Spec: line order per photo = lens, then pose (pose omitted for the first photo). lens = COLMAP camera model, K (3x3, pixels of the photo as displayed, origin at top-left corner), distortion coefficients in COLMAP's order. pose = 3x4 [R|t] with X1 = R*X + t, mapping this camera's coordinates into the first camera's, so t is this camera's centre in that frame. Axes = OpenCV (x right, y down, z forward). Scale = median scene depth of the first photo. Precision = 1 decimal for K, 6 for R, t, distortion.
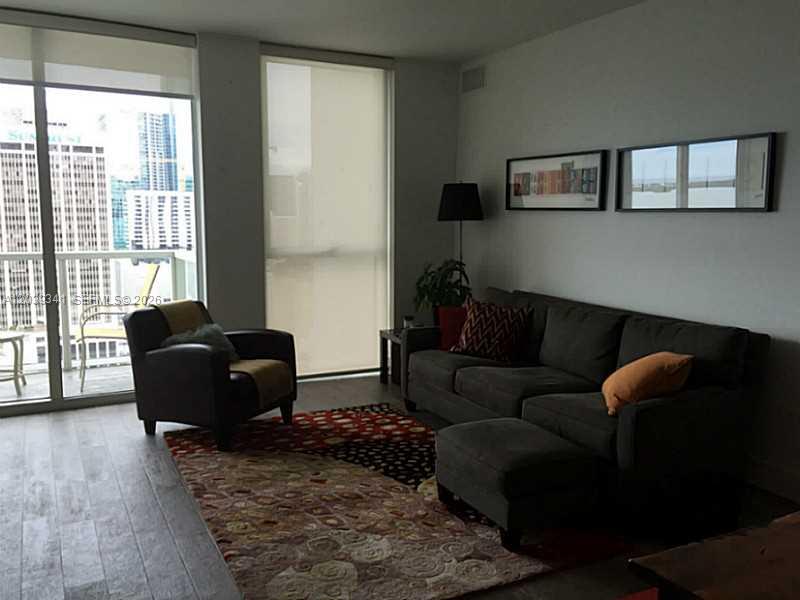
lens RADIAL K [[680.1, 0, 400.0], [0, 680.1, 300.0], [0, 0, 1]] dist [0.092889, -0.122193]
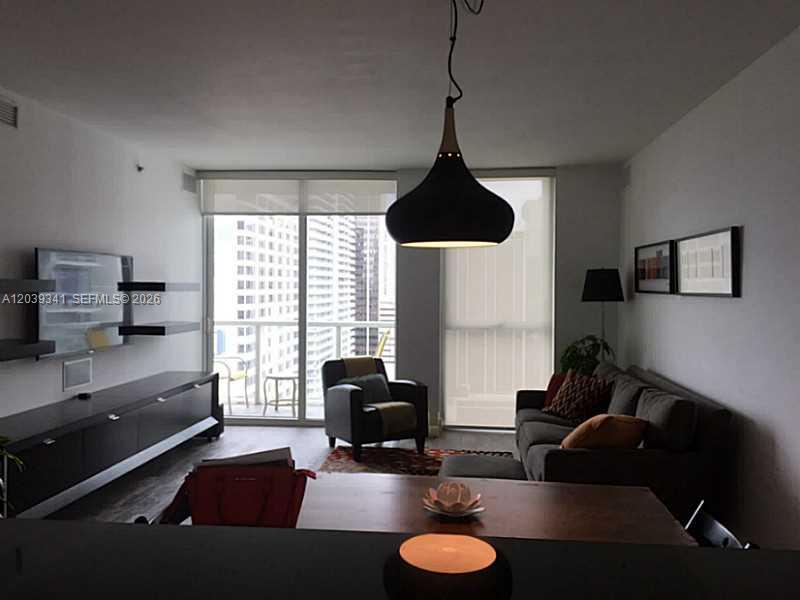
lens RADIAL K [[680.1, 0, 400.0], [0, 680.1, 300.0], [0, 0, 1]] dist [0.092889, -0.122193]
pose [[0.837378, 0.007252, -0.546576, 0.552244], [-0.069270, 0.993259, -0.092946, 0.012519], [0.542218, 0.115692, 0.832235, -0.160748]]
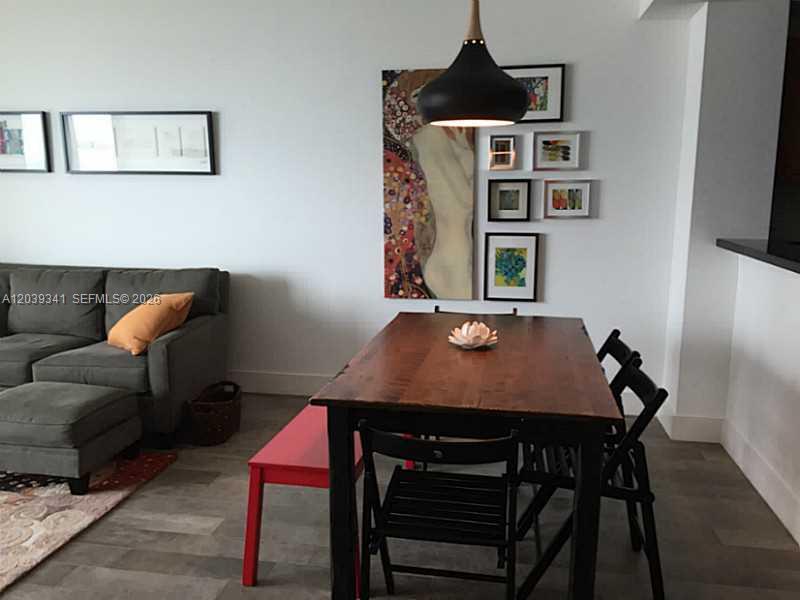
lens RADIAL K [[680.1, 0, 400.0], [0, 680.1, 300.0], [0, 0, 1]] dist [0.092889, -0.122193]
pose [[0.613235, -0.143590, 0.776740, -0.213739], [0.101789, 0.989505, 0.102560, 0.003996], [-0.783315, 0.016170, 0.621415, -0.036284]]
